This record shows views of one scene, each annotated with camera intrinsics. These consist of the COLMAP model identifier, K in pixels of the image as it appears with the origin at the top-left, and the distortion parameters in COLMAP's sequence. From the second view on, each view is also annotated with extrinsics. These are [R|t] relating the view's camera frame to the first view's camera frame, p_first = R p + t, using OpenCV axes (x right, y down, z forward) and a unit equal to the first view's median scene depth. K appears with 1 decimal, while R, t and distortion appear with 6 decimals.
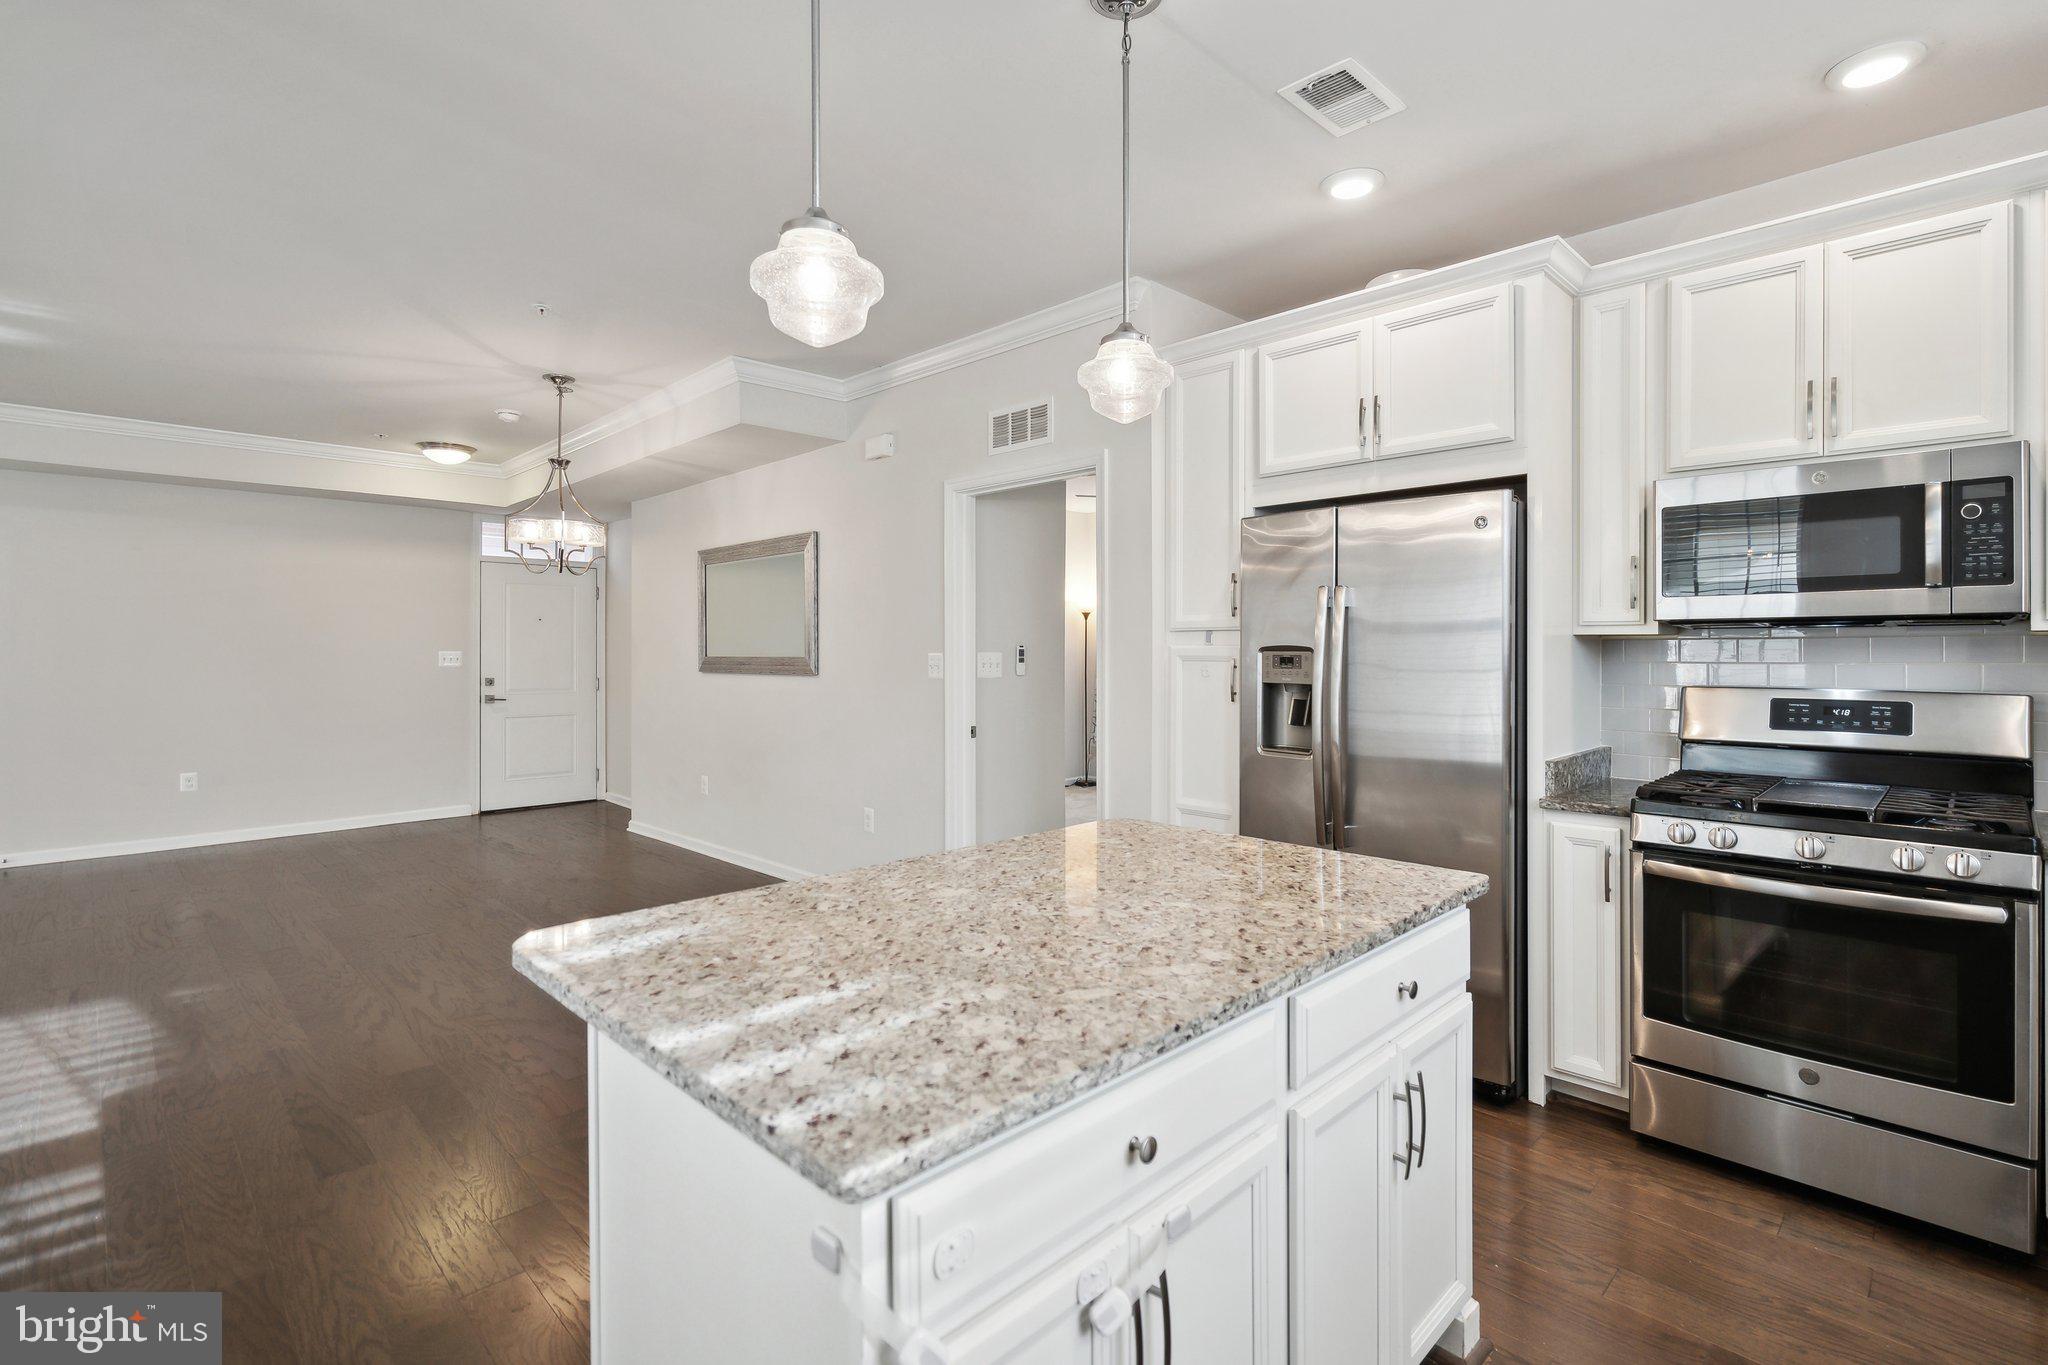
lens RADIAL K [[943.4, 0, 1048.4], [0, 943.4, 646.6], [0, 0, 1]] dist [-0.002231, 0.000236]
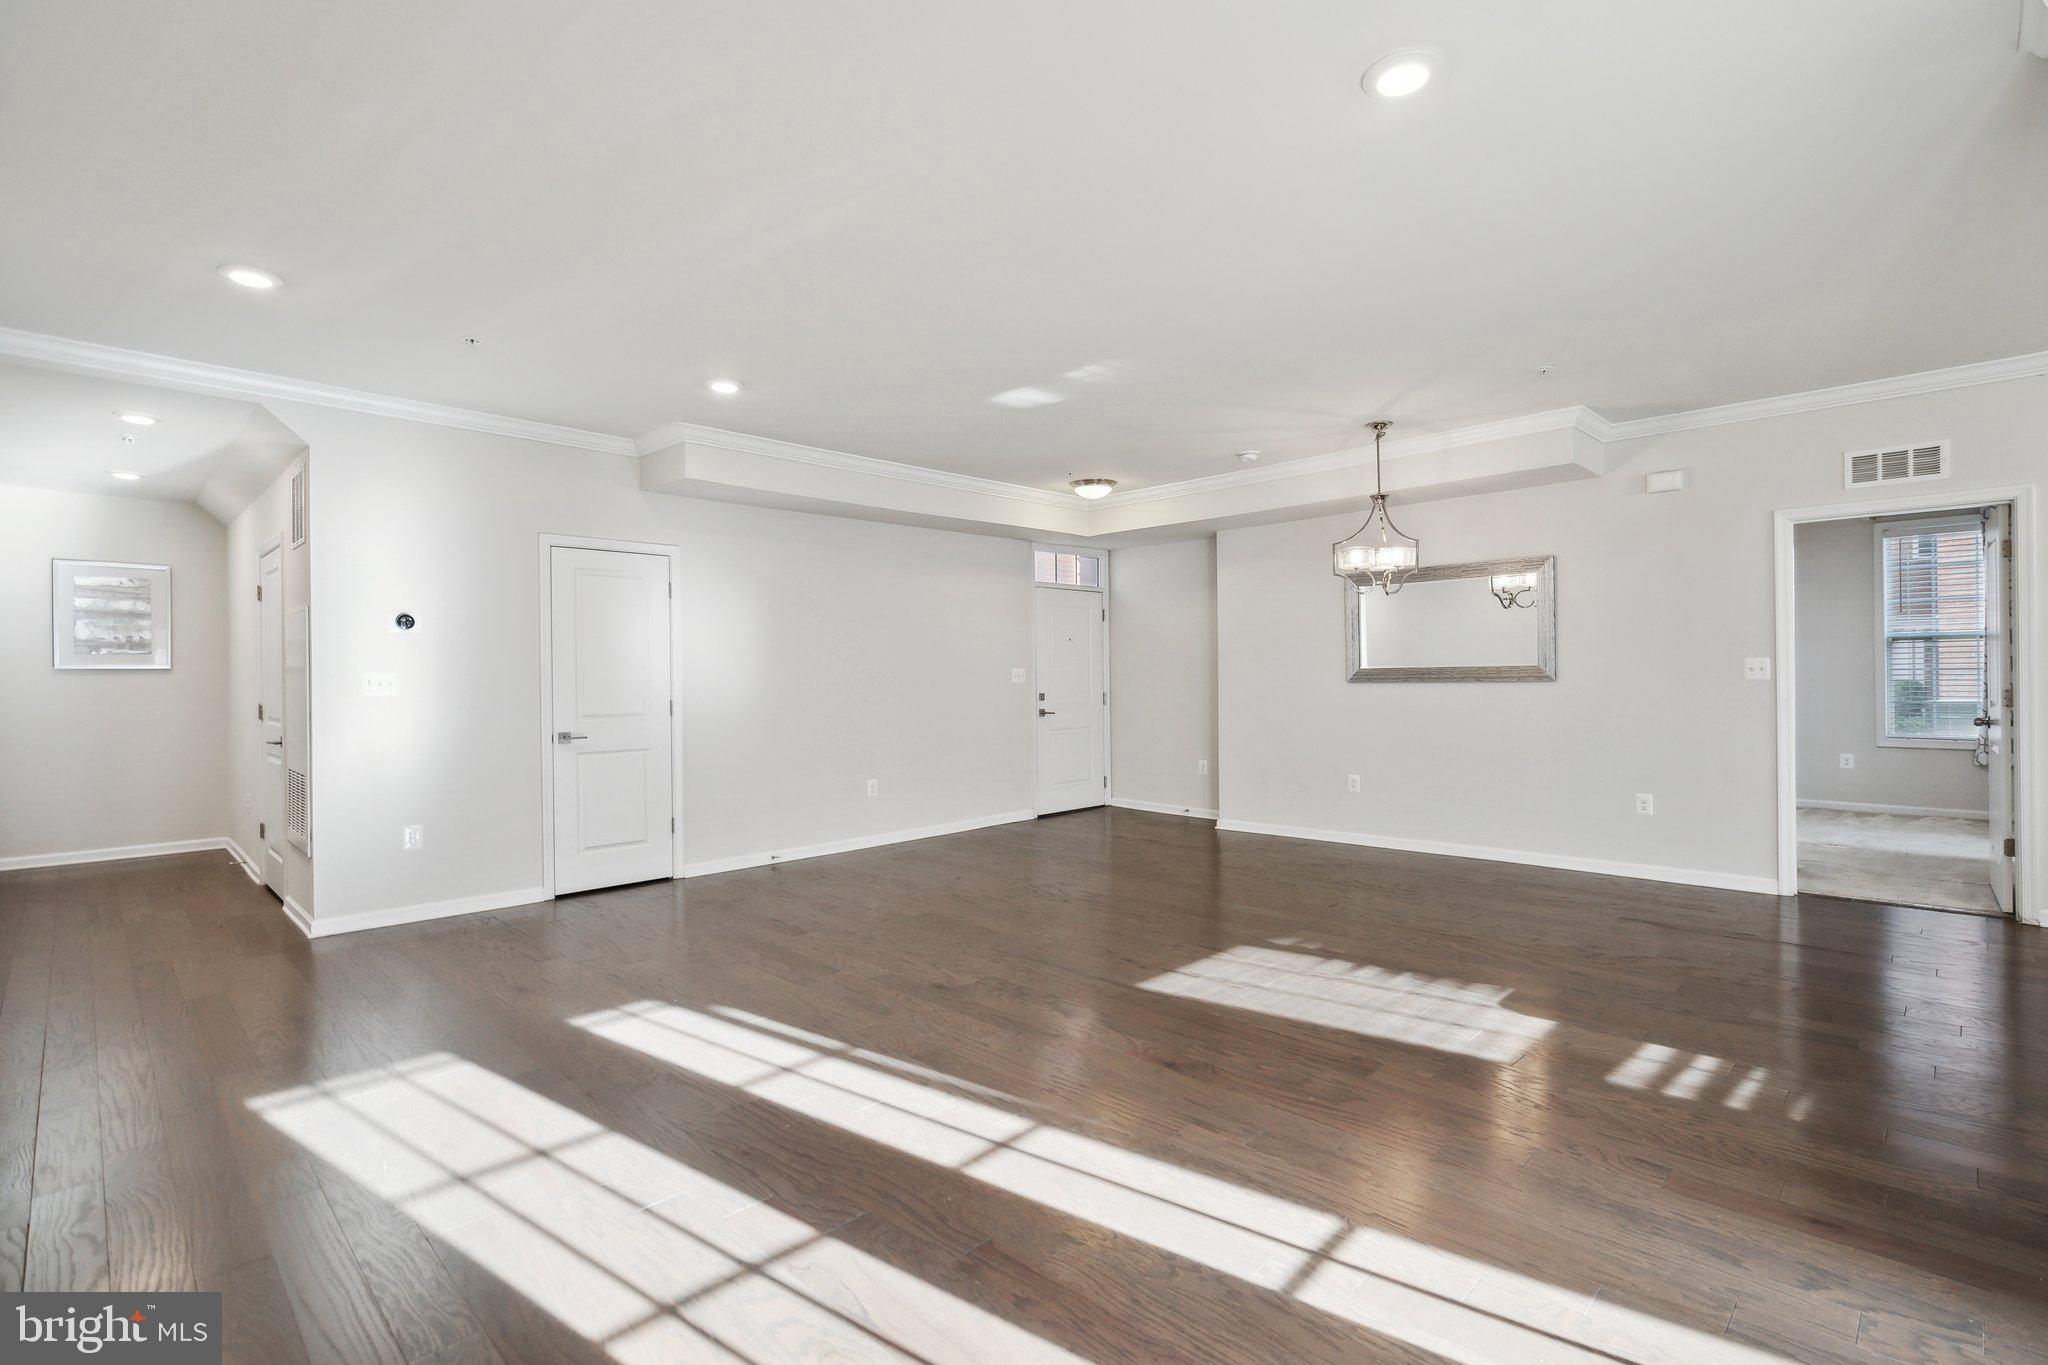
lens RADIAL K [[941.6, 0, 1065.9], [0, 941.6, 672.2], [0, 0, 1]] dist [0.000769, -0.000357]
pose [[0.999893, -0.011526, 0.008957, -1.647309], [0.011513, 0.999933, 0.001545, 0.021012], [-0.008974, -0.001442, 0.999959, -0.265110]]
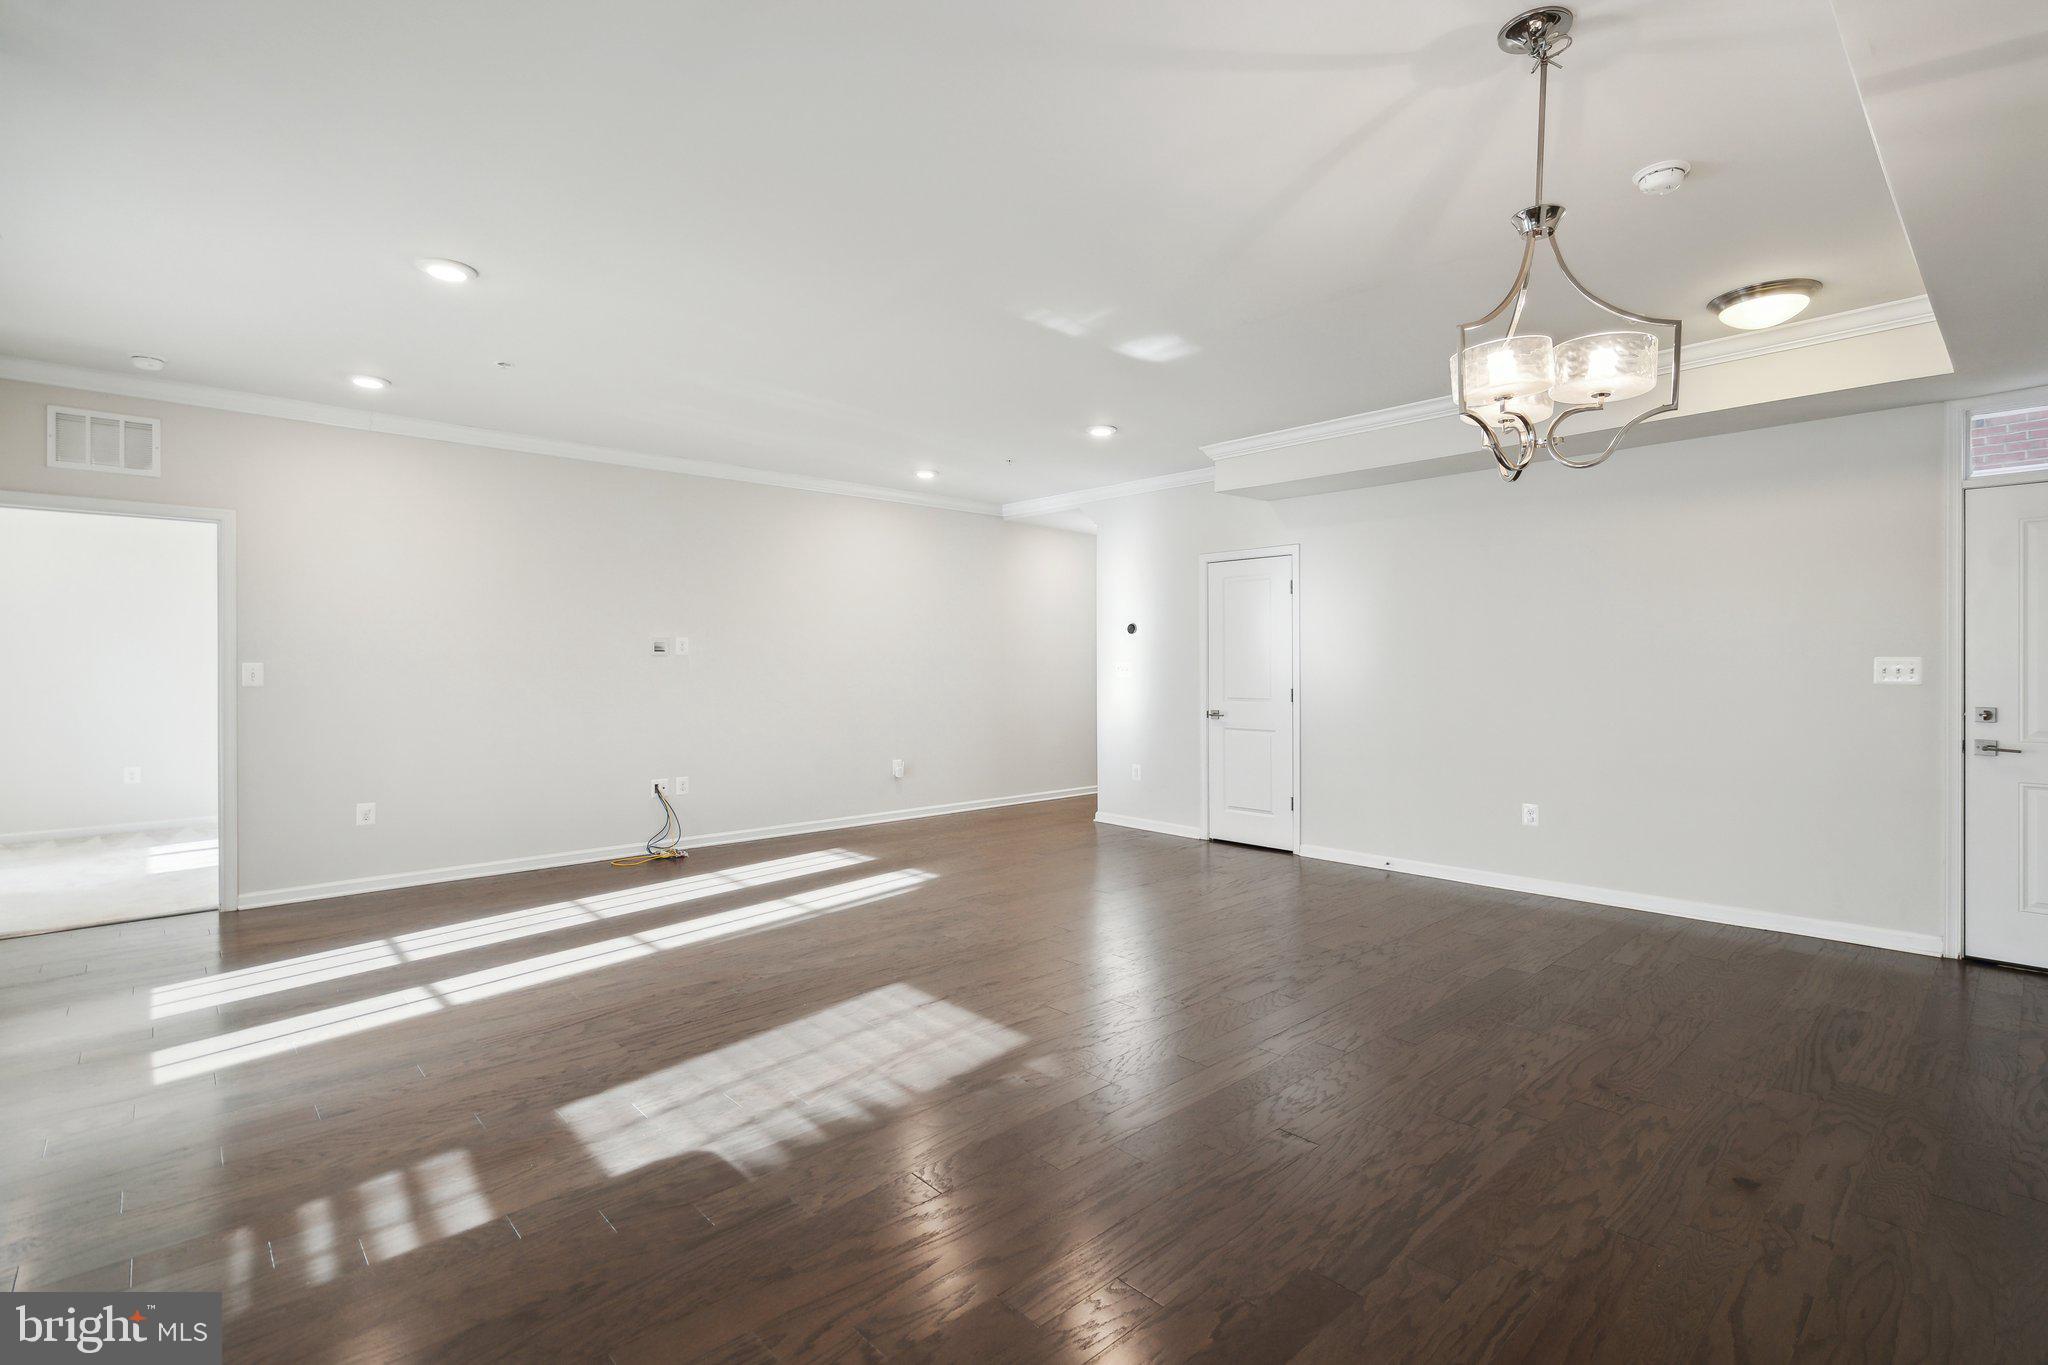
lens RADIAL K [[943.7, 0, 1028.9], [0, 943.7, 668.3], [0, 0, 1]] dist [-0.001566, 0.000551]
pose [[-0.053462, -0.000085, -0.998570, -0.119801], [0.005035, 0.999987, -0.000355, 0.025669], [0.998557, -0.005047, -0.053461, 1.425047]]
